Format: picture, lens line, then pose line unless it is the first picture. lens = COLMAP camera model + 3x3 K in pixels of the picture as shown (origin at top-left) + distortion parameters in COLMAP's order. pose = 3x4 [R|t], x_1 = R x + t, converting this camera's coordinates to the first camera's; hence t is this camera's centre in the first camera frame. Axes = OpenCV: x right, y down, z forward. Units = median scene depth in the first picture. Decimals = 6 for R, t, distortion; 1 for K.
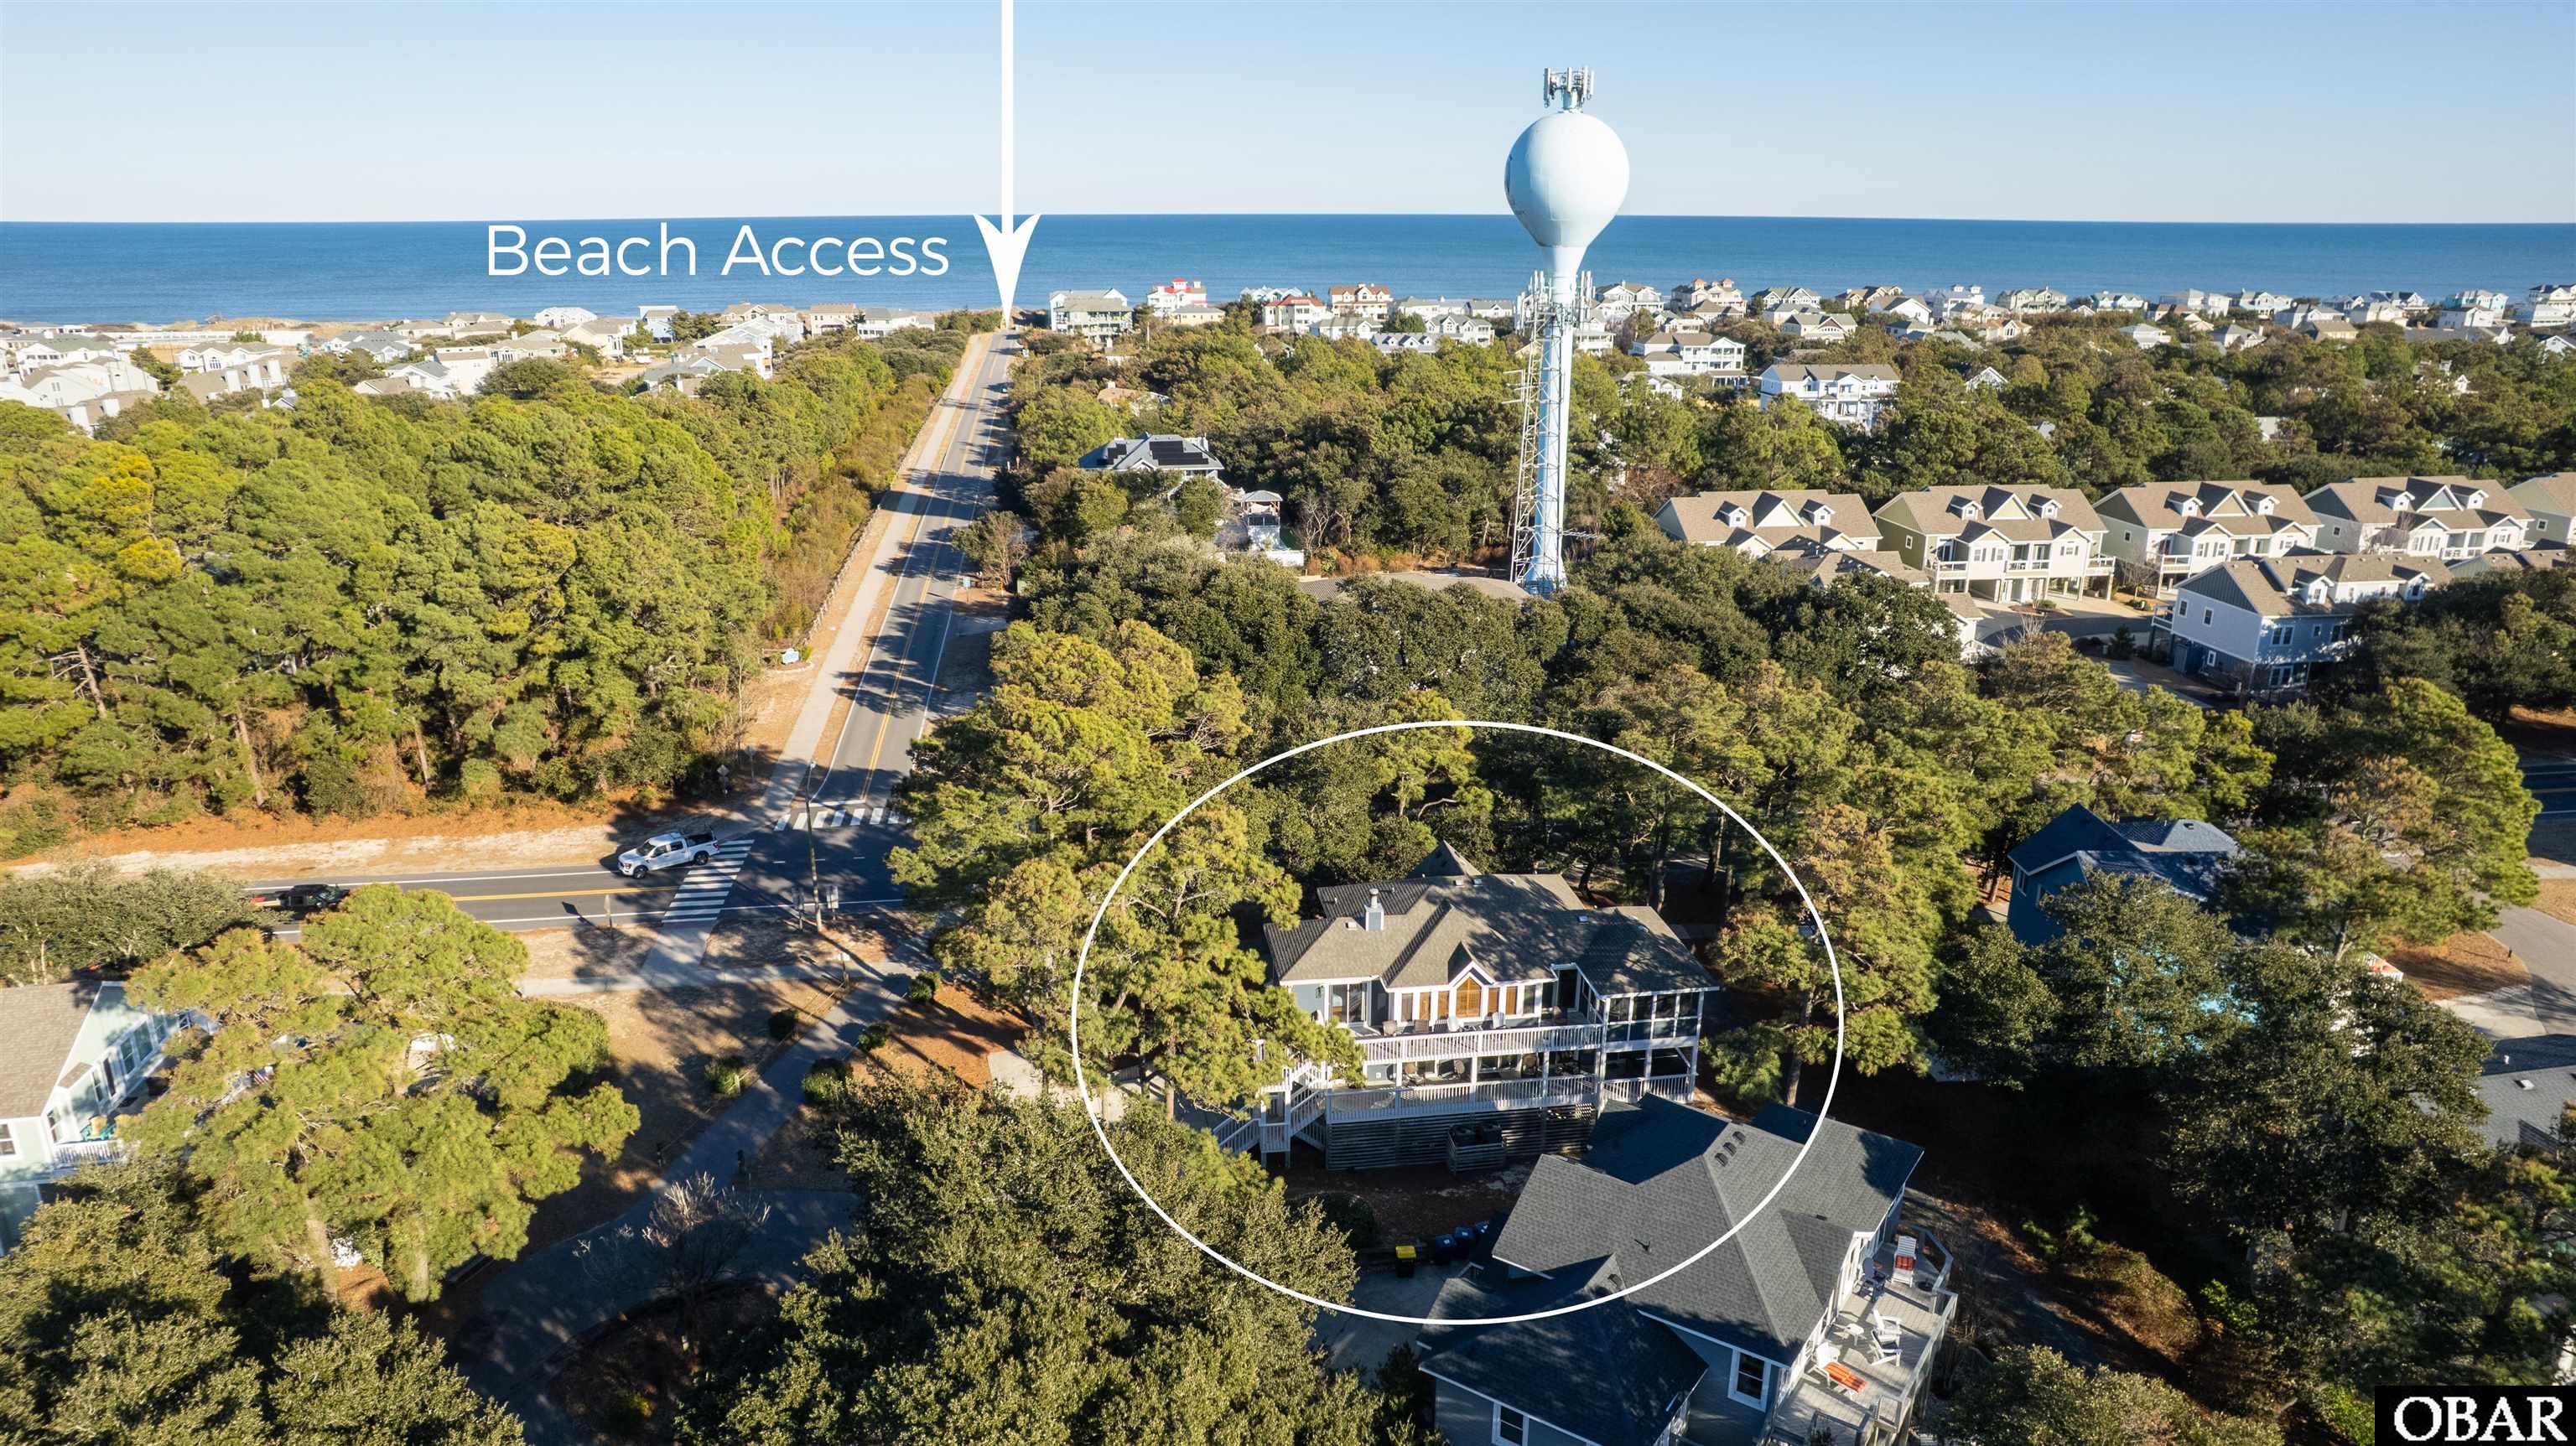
lens RADIAL K [[1651.3, 0, 1288.0], [0, 1651.3, 723.0], [0, 0, 1]] dist [-0.074598, 0.059620]
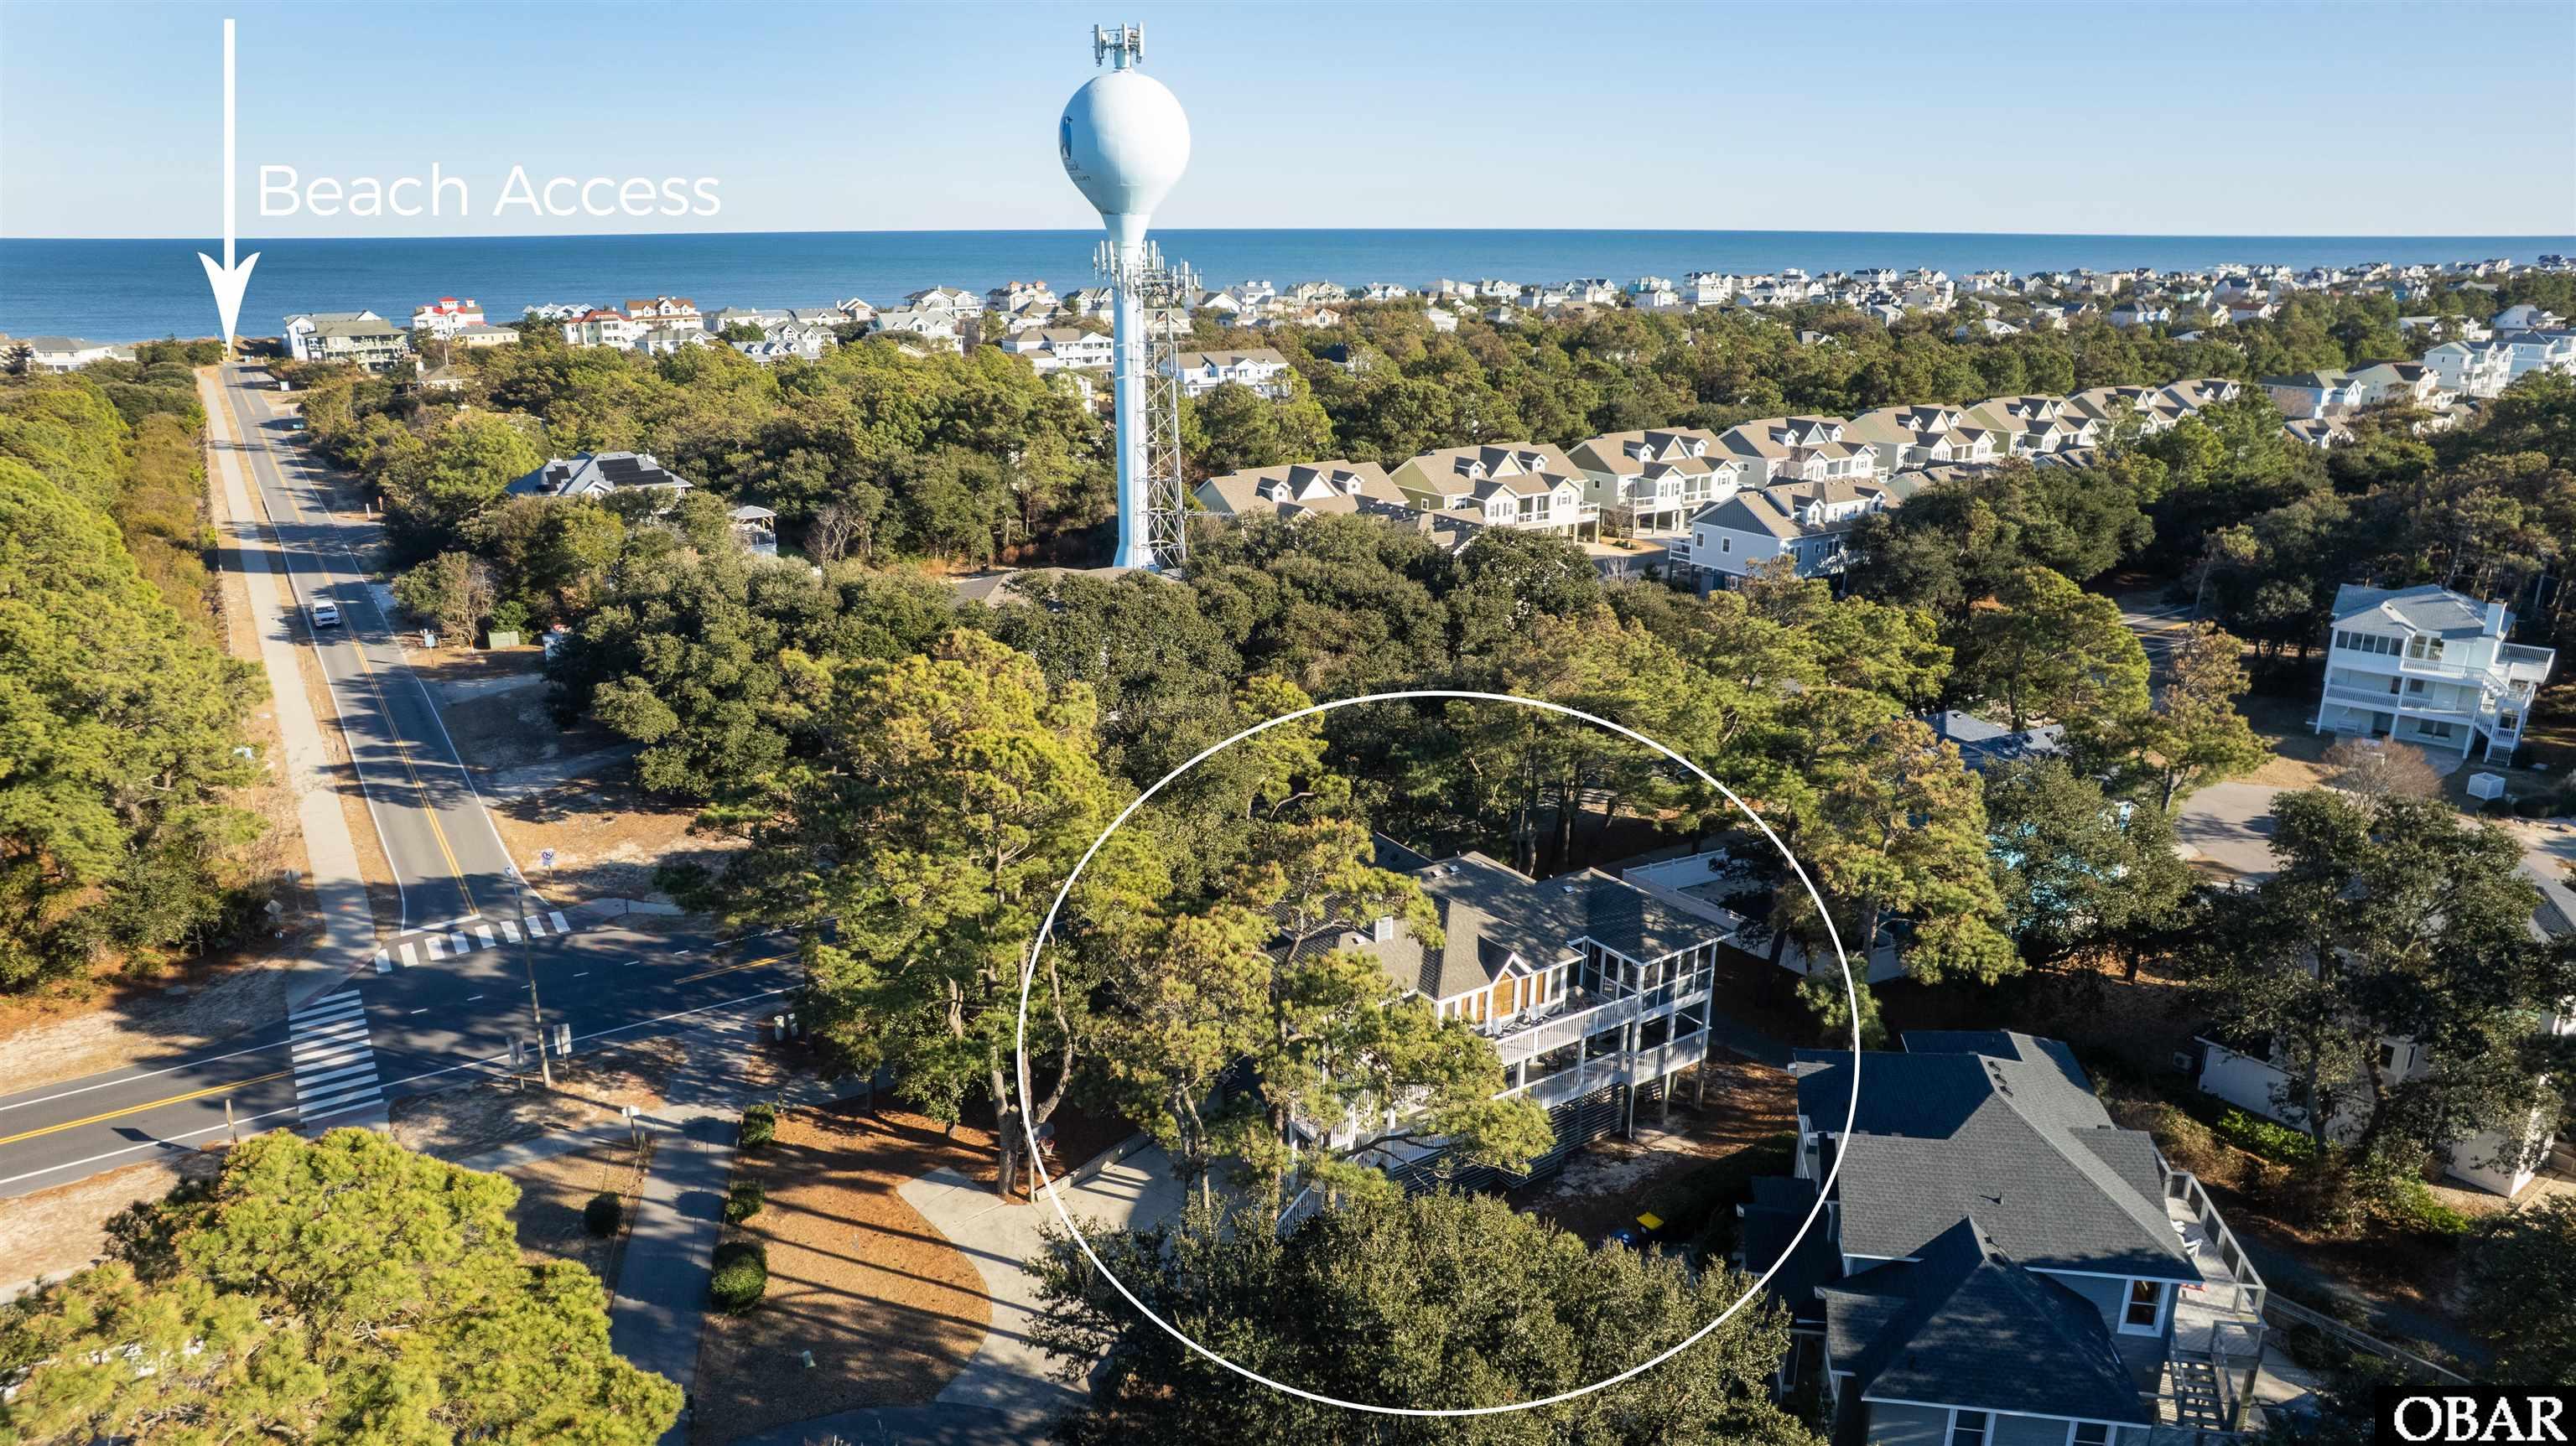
lens RADIAL K [[1651.3, 0, 1288.0], [0, 1651.3, 723.0], [0, 0, 1]] dist [-0.074598, 0.059620]
pose [[0.903240, -0.126730, 0.409996, -0.142290], [0.130222, 0.991293, 0.019525, -0.005469], [-0.408900, 0.035755, 0.911879, 0.091246]]
